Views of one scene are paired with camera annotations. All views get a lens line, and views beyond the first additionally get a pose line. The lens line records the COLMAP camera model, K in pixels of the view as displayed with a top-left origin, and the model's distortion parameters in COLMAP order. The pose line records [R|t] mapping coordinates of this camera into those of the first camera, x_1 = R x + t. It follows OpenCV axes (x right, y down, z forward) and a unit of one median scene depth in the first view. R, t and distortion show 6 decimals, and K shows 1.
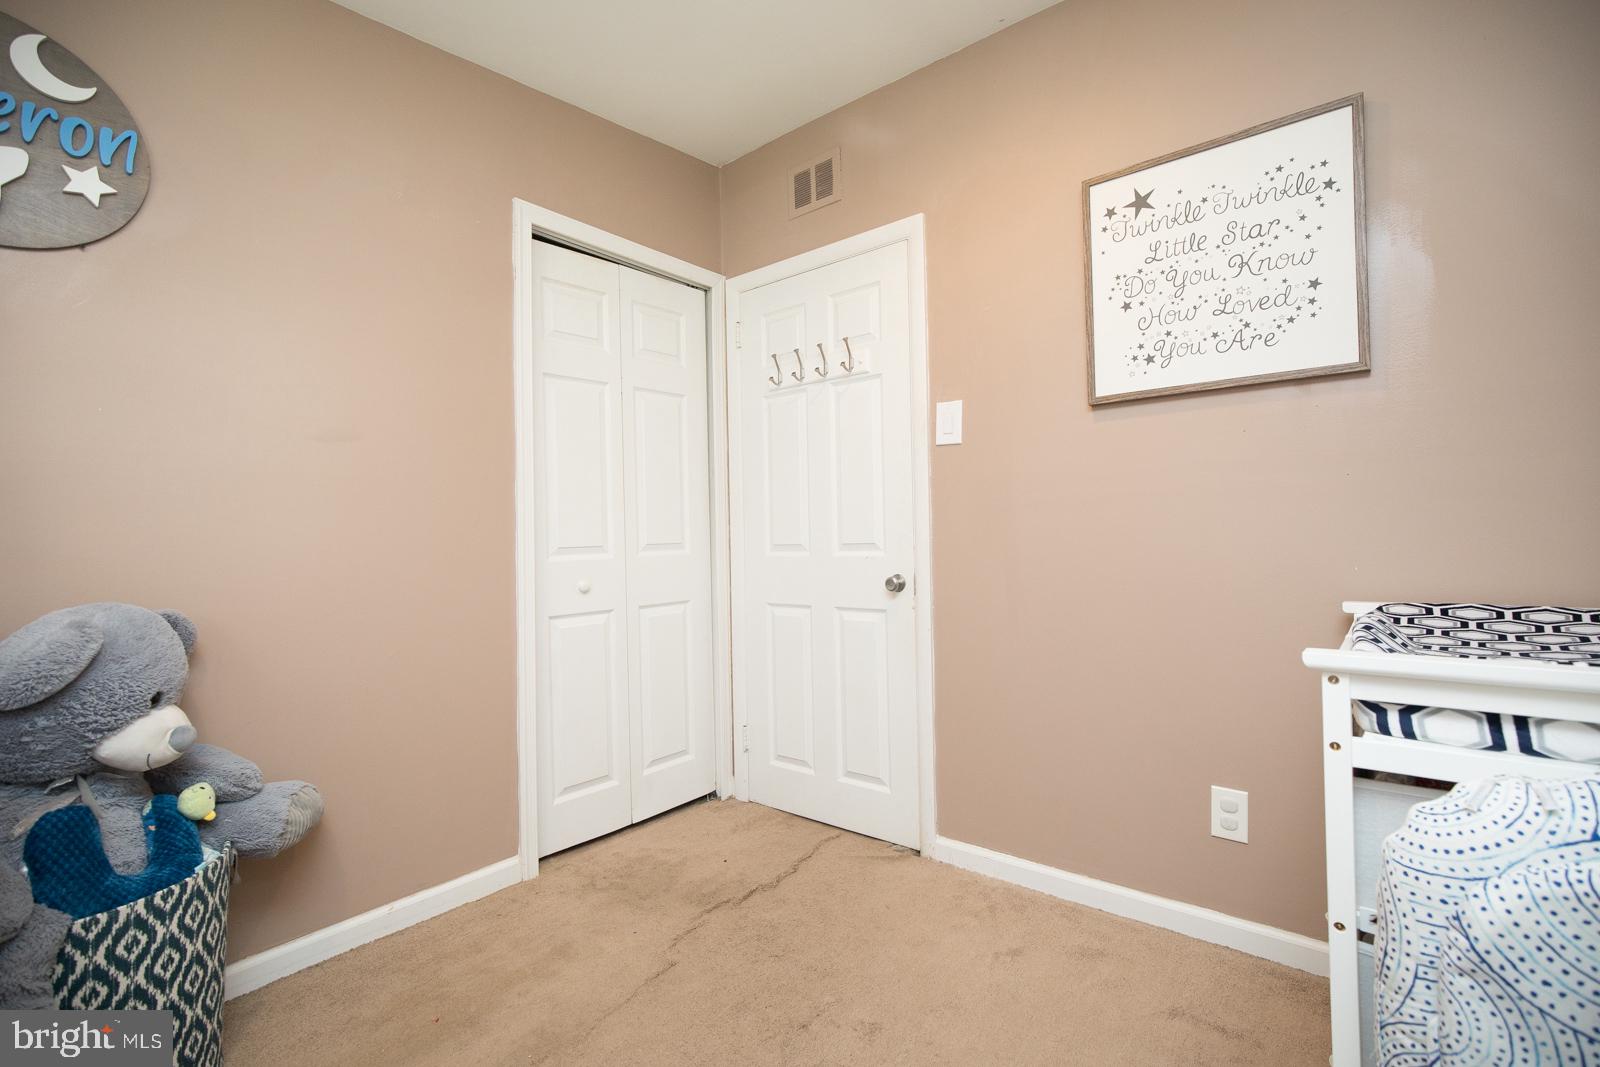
lens RADIAL K [[723.1, 0, 803.5], [0, 723.1, 537.5], [0, 0, 1]] dist [-0.018620, 0.002986]
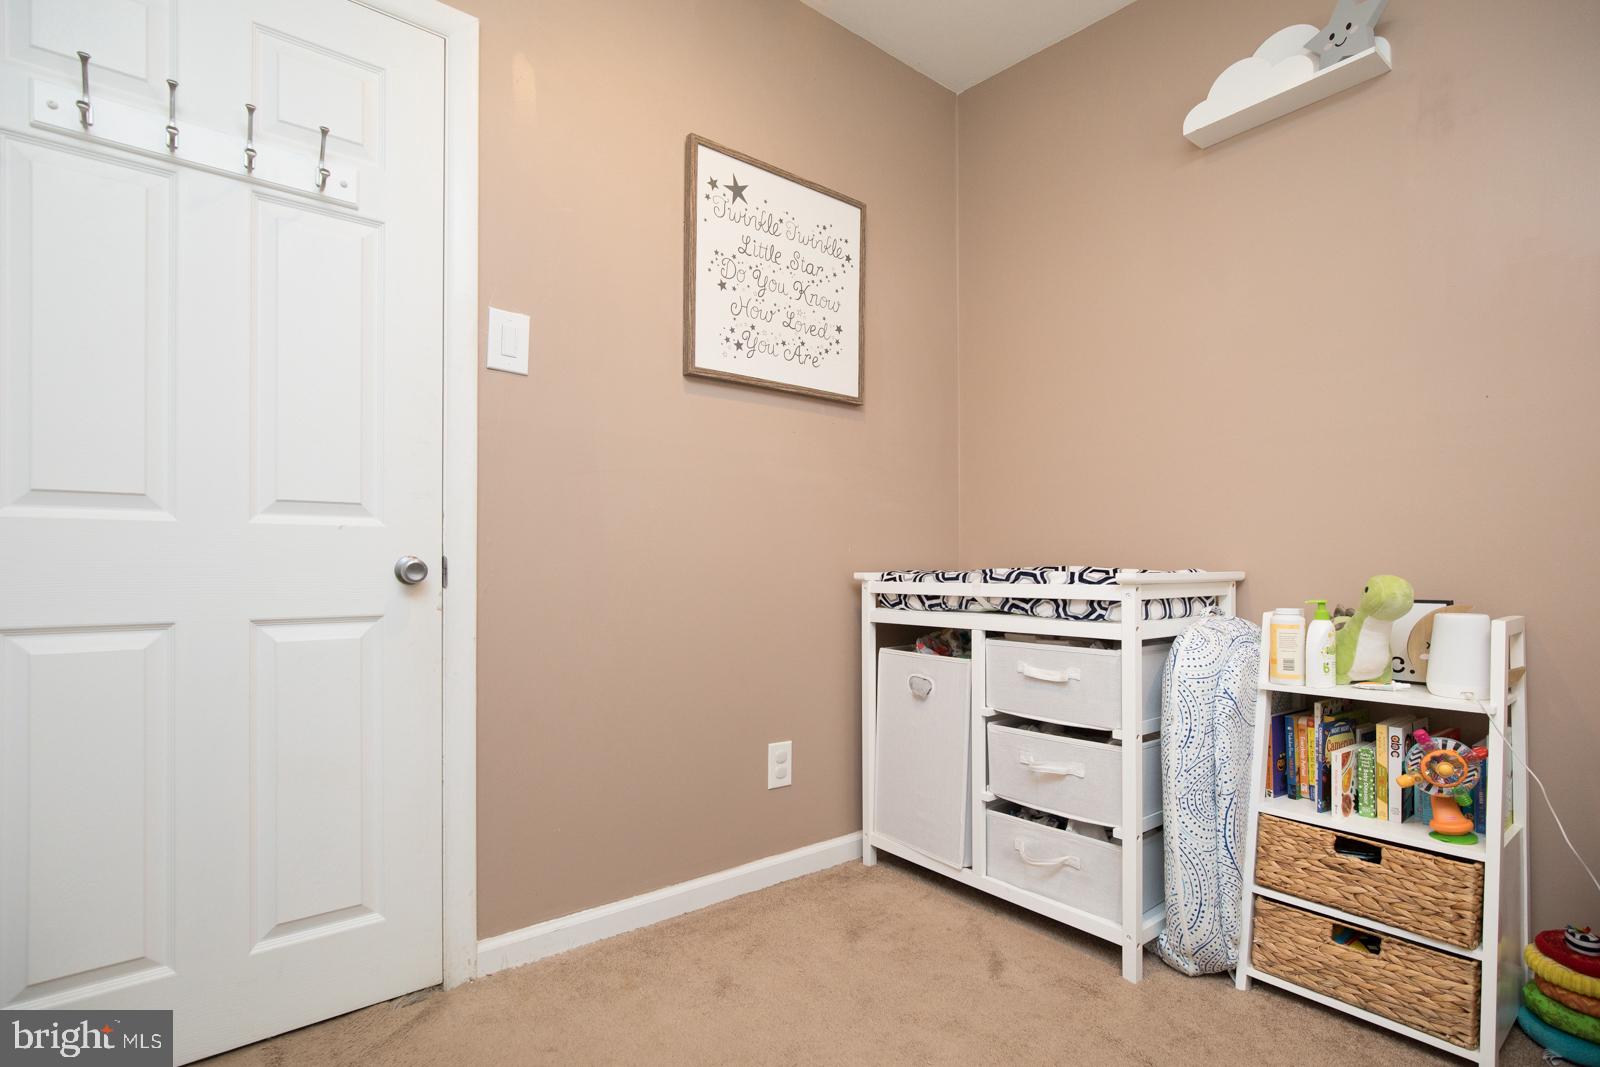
lens RADIAL K [[778.0, 0, 846.7], [0, 778.0, 559.6], [0, 0, 1]] dist [-0.014851, 0.000574]
pose [[0.172033, 0.022180, 0.984841, -0.597640], [-0.011045, 0.999727, -0.020586, 0.082374], [-0.985029, -0.007336, 0.172231, 0.671579]]
